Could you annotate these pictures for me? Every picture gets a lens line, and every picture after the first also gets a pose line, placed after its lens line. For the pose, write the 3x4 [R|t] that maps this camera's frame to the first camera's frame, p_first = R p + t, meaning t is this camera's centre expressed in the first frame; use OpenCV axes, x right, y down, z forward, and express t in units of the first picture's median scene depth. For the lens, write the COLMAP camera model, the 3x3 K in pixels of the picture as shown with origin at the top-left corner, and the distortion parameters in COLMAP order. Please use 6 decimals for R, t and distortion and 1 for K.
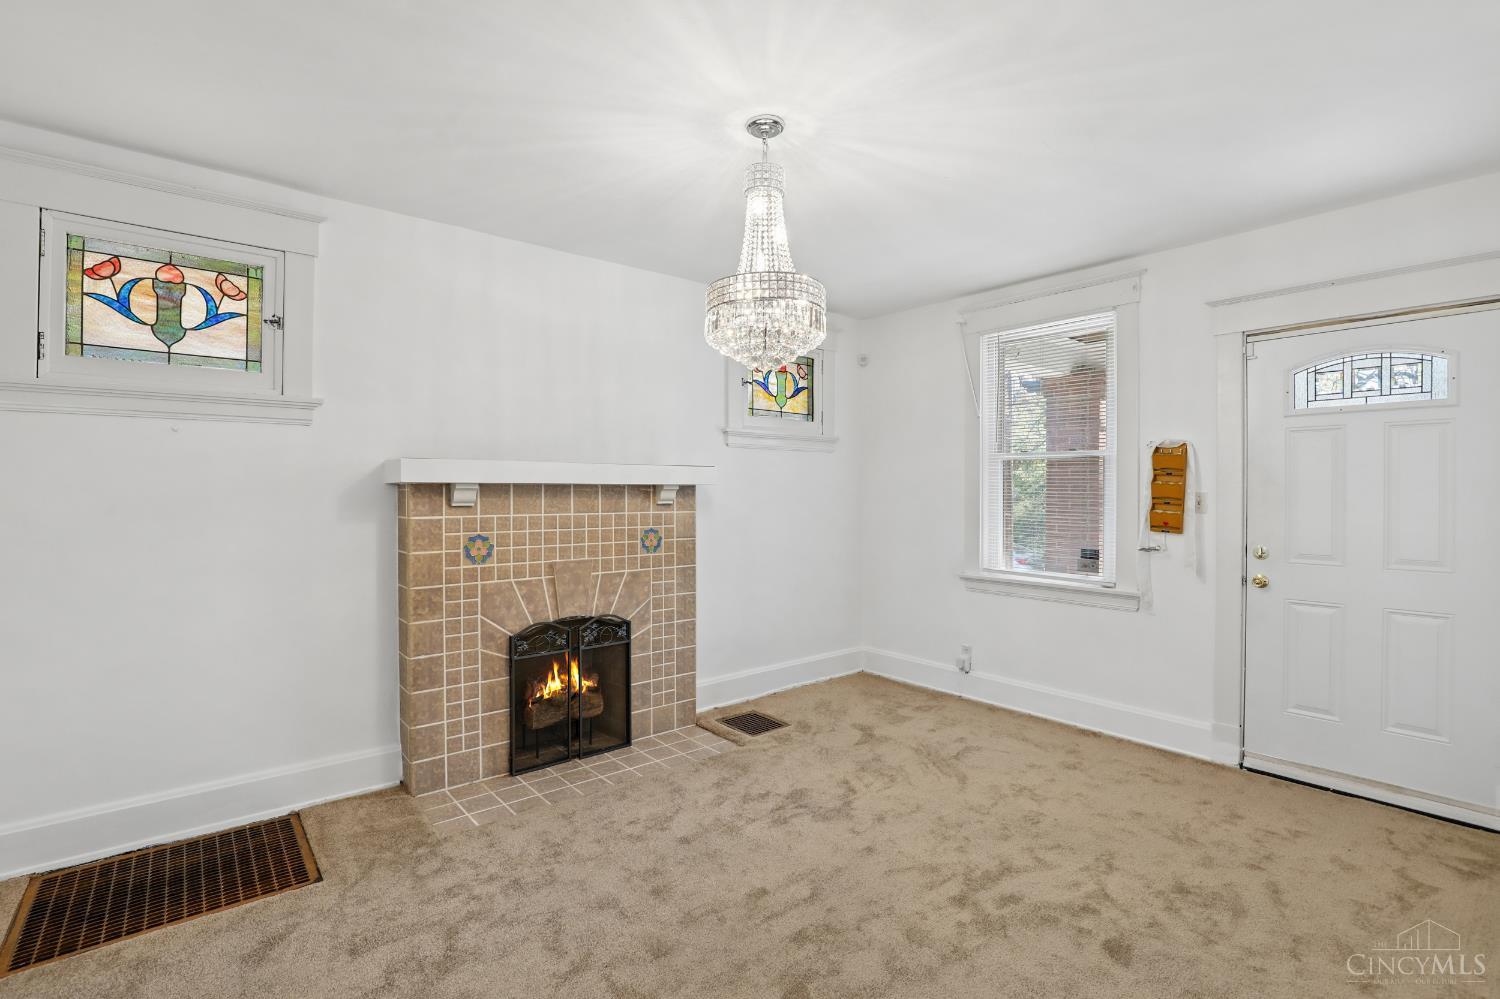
lens RADIAL K [[688.5, 0, 750.0], [0, 688.5, 499.5], [0, 0, 1]] dist [-0.036942, 0.007031]
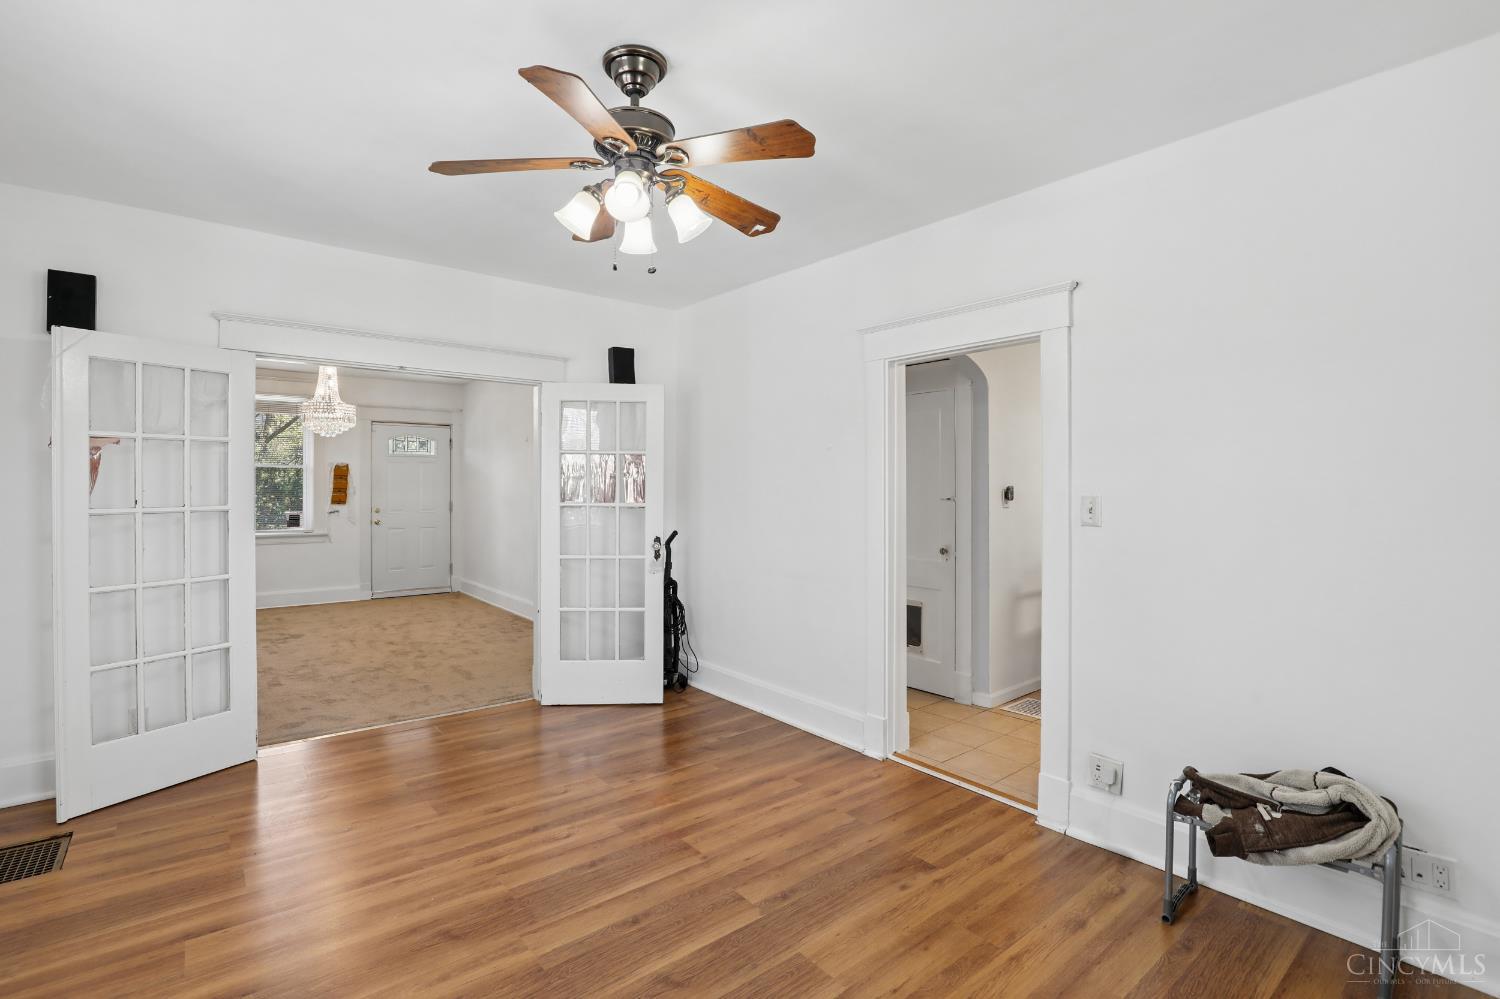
lens RADIAL K [[693.5, 0, 748.8], [0, 693.5, 488.9], [0, 0, 1]] dist [-0.036568, 0.007056]
pose [[0.009764, -0.003209, 0.999947, -1.651292], [0.011194, 0.999933, 0.003099, 0.006900], [-0.999890, 0.011163, 0.009800, -0.366823]]
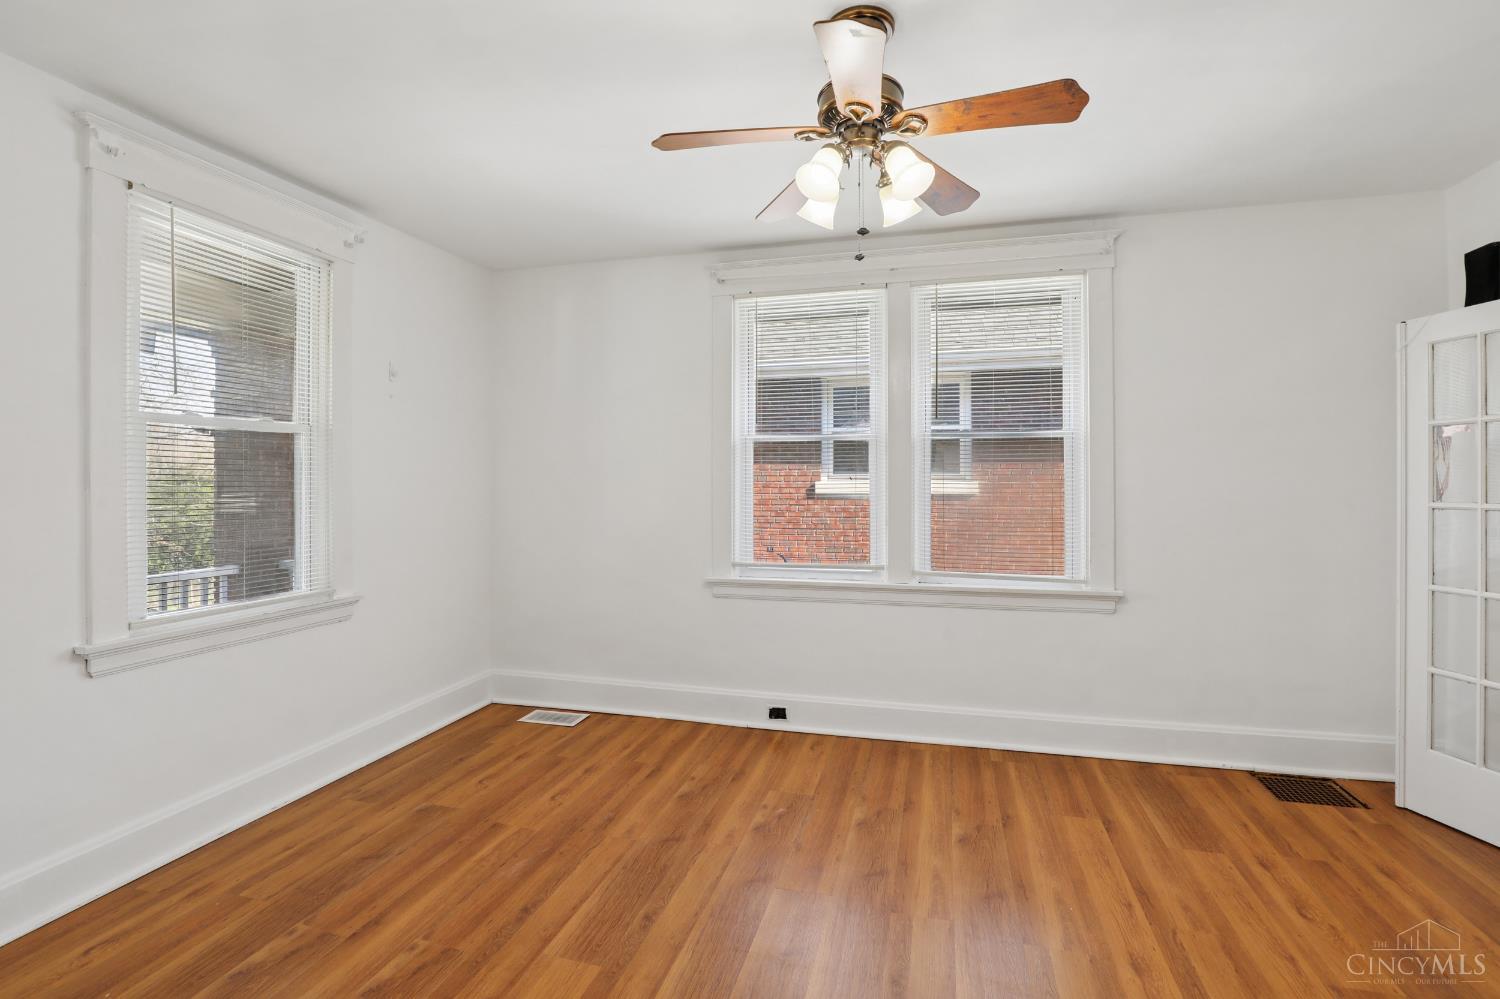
lens RADIAL K [[693.5, 0, 748.8], [0, 693.5, 488.9], [0, 0, 1]] dist [-0.036568, 0.007056]
pose [[0.571919, 0.006679, -0.820283, -0.678564], [-0.009416, 0.999954, 0.001577, 0.015655], [0.820256, 0.006822, 0.571956, -0.650413]]
